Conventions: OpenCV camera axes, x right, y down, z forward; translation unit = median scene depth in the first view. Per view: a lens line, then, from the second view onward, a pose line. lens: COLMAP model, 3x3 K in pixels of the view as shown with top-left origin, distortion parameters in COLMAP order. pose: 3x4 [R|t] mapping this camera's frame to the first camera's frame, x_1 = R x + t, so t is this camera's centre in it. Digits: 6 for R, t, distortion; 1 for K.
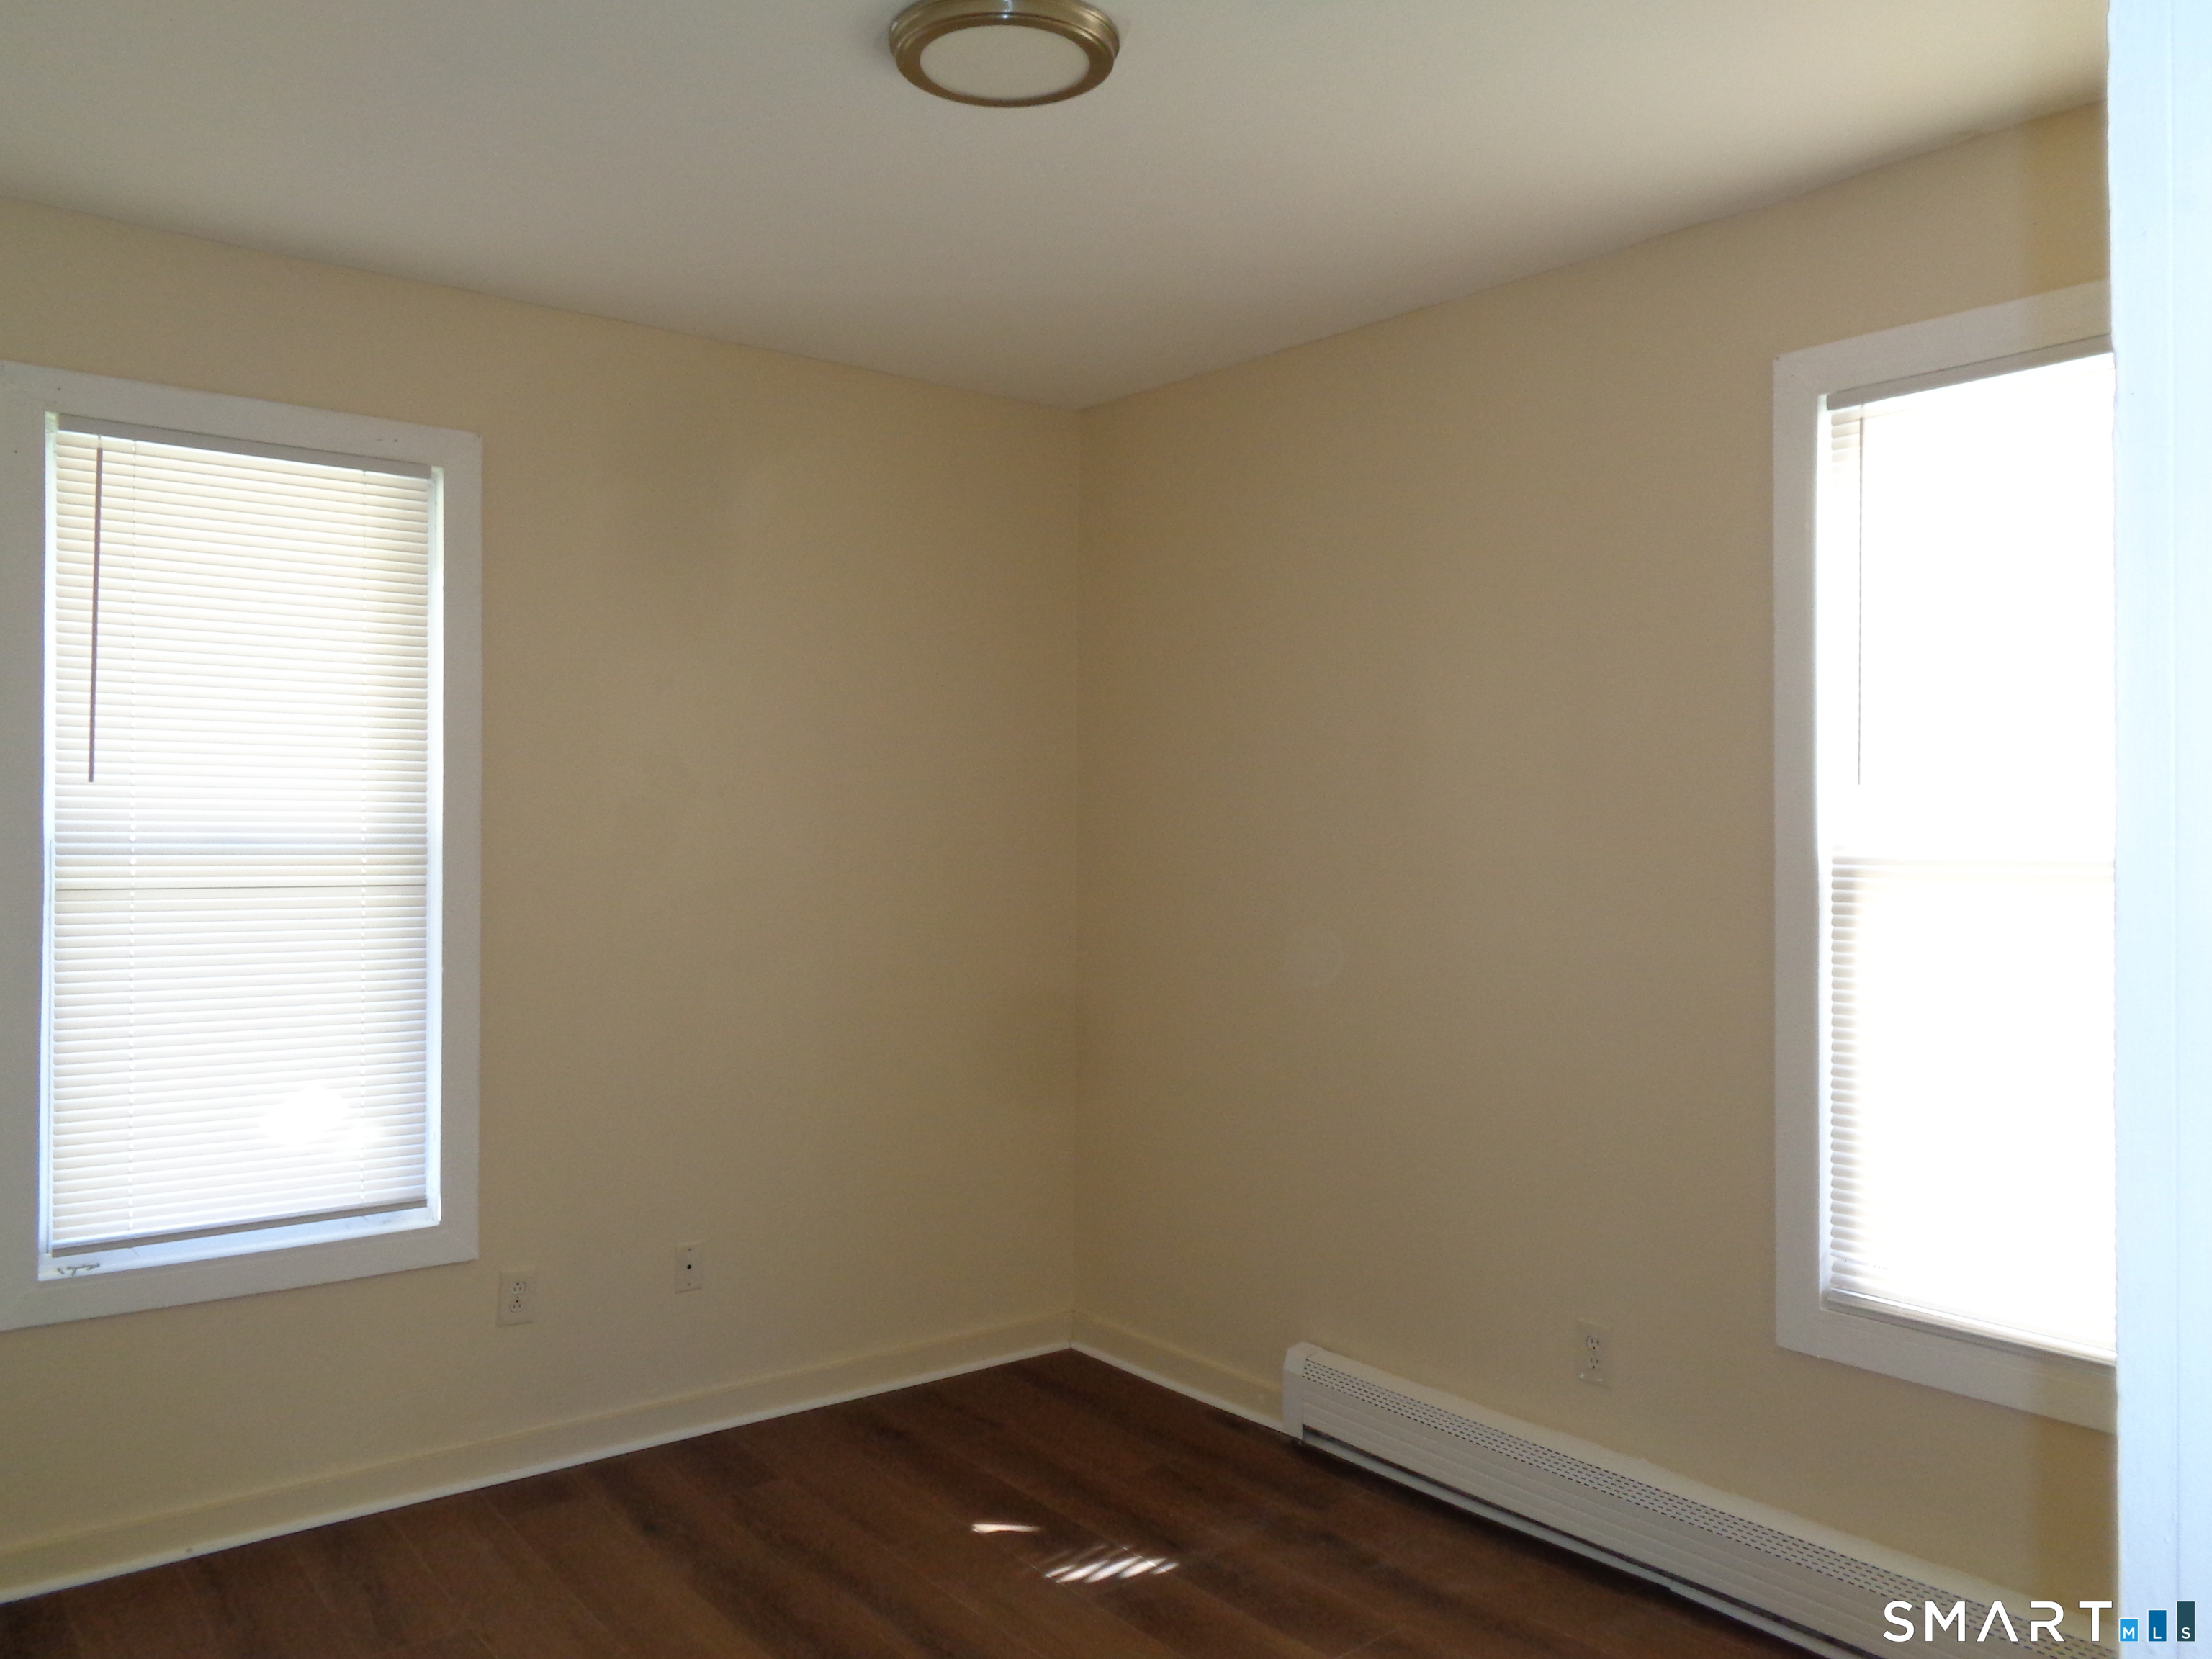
lens RADIAL K [[1672.9, 0, 1105.9], [0, 1672.9, 833.7], [0, 0, 1]] dist [0.004778, 0.004174]
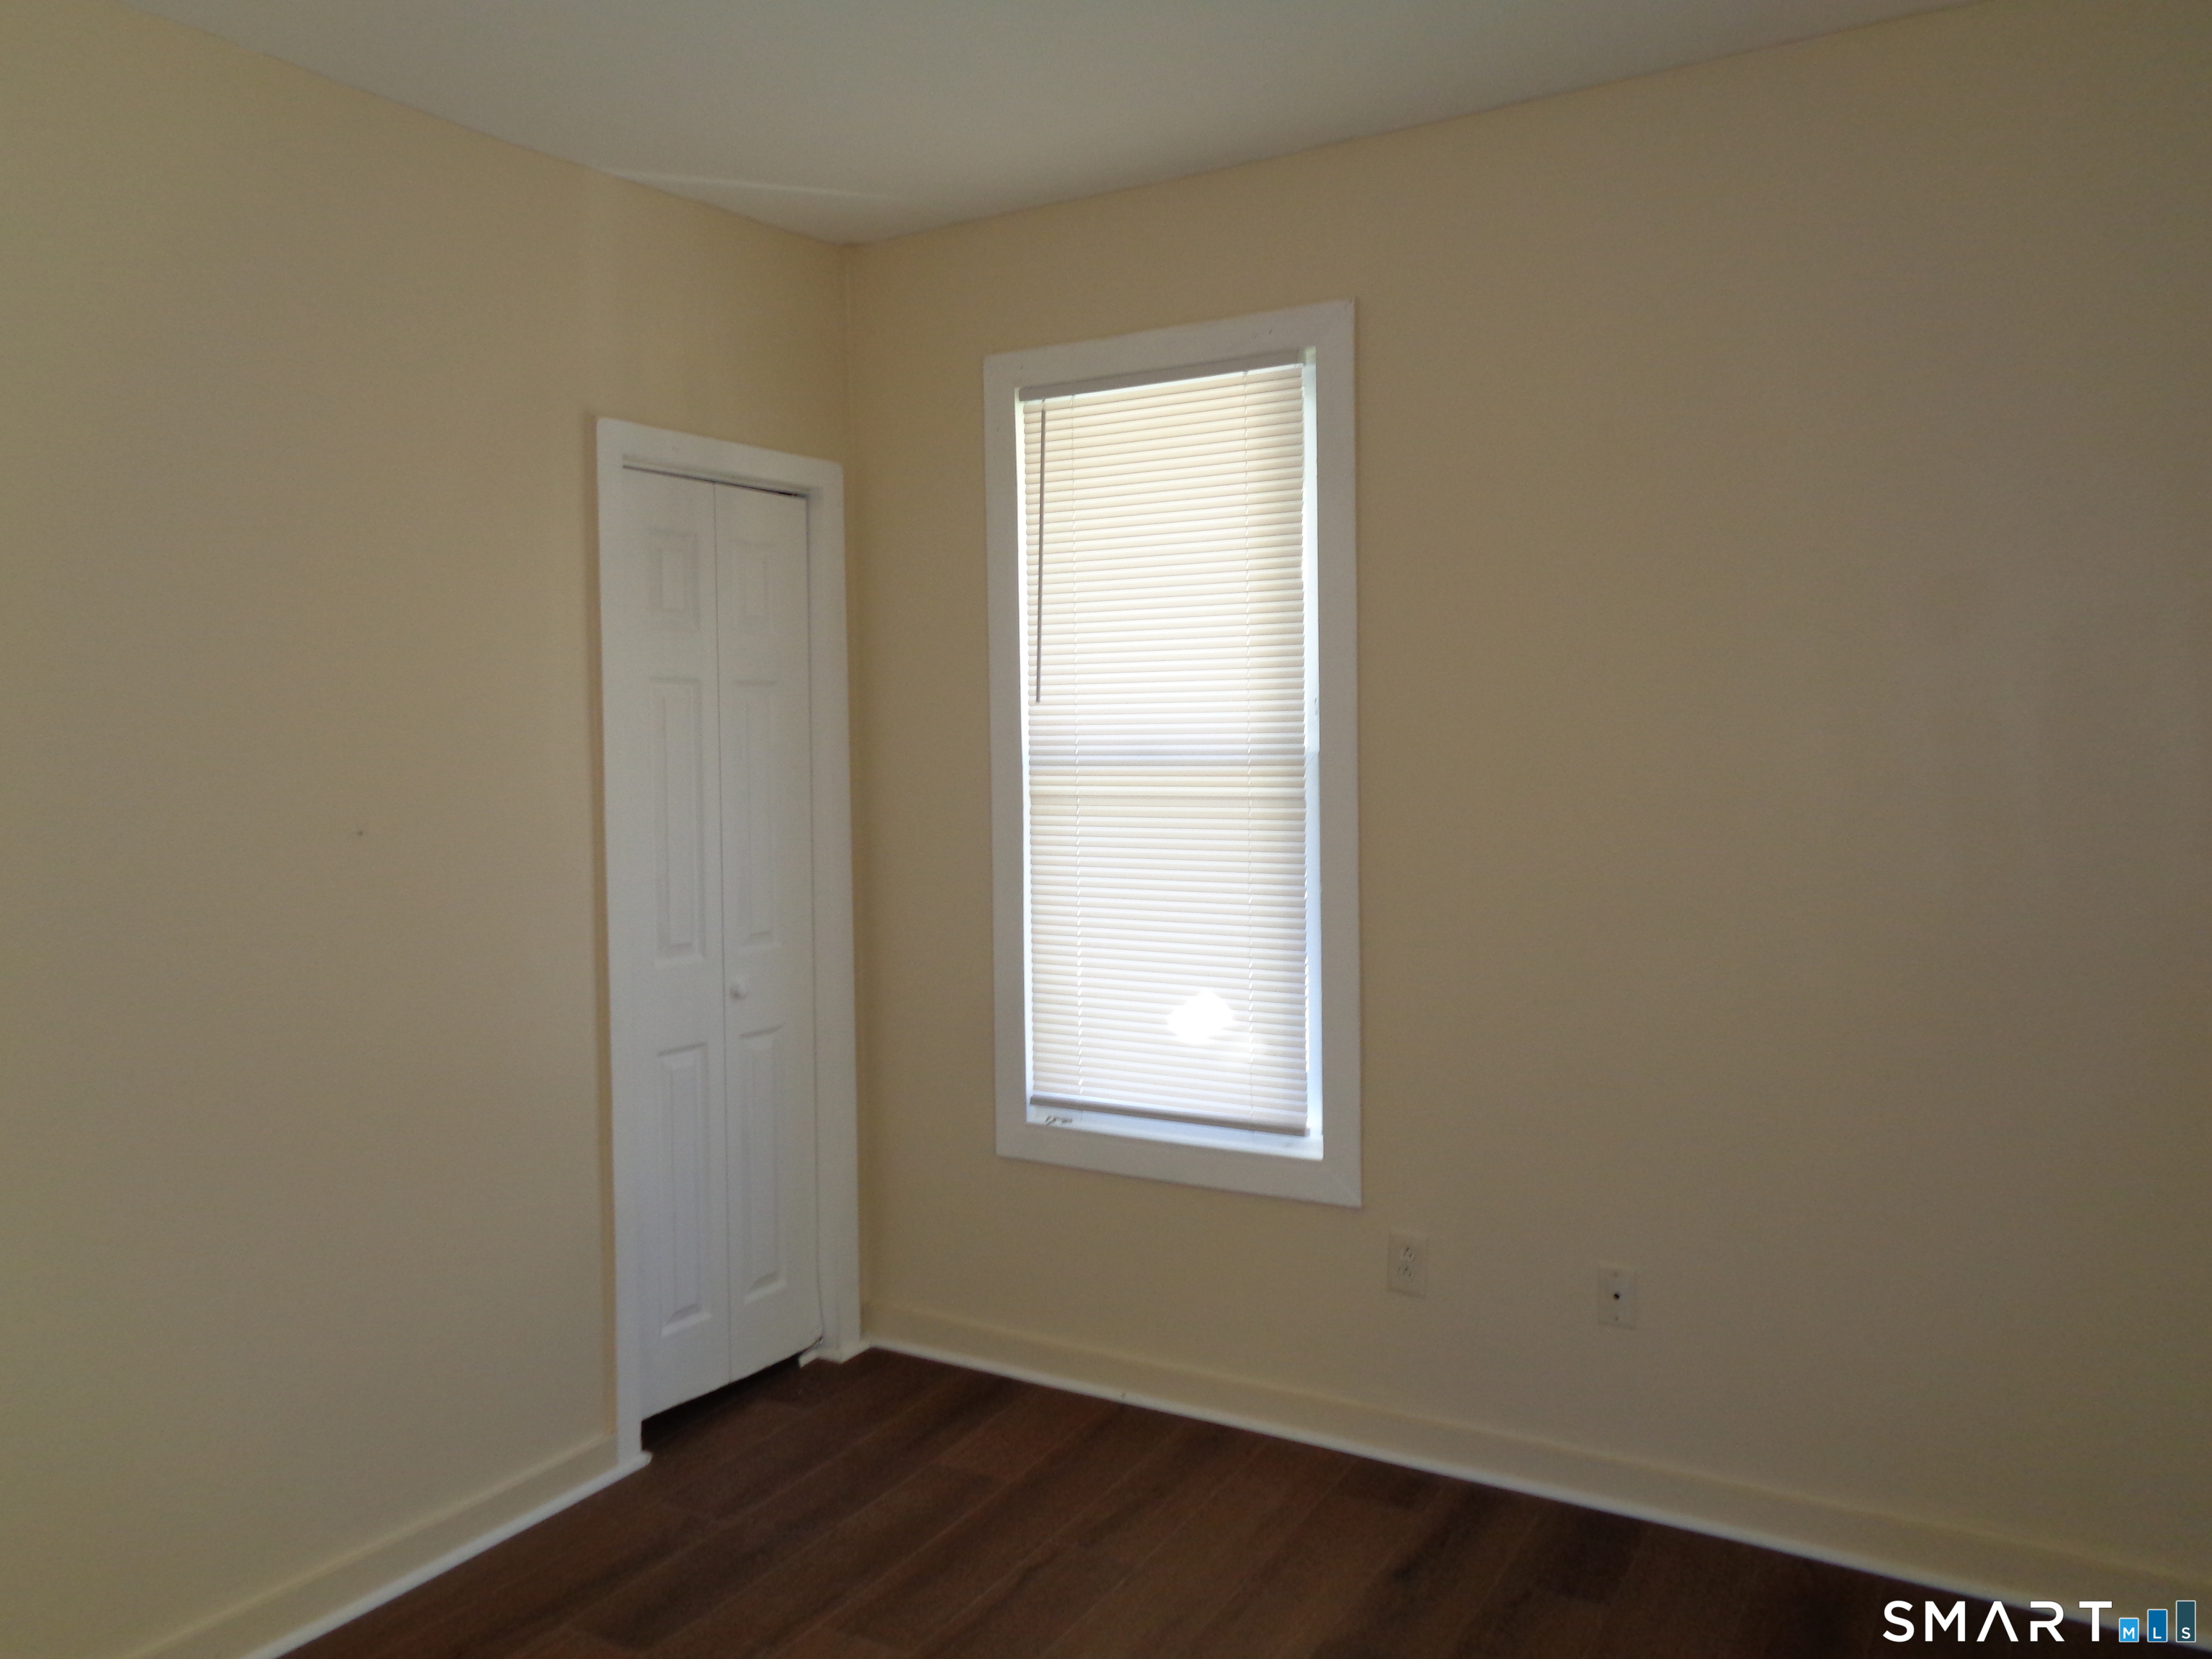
lens RADIAL K [[1672.9, 0, 1105.0], [0, 1672.9, 833.1], [0, 0, 1]] dist [0.004778, 0.004174]
pose [[0.344876, 0.030799, -0.938143, 0.441768], [0.005576, 0.999377, 0.034860, 0.016763], [0.938632, -0.017254, 0.344490, 0.573393]]
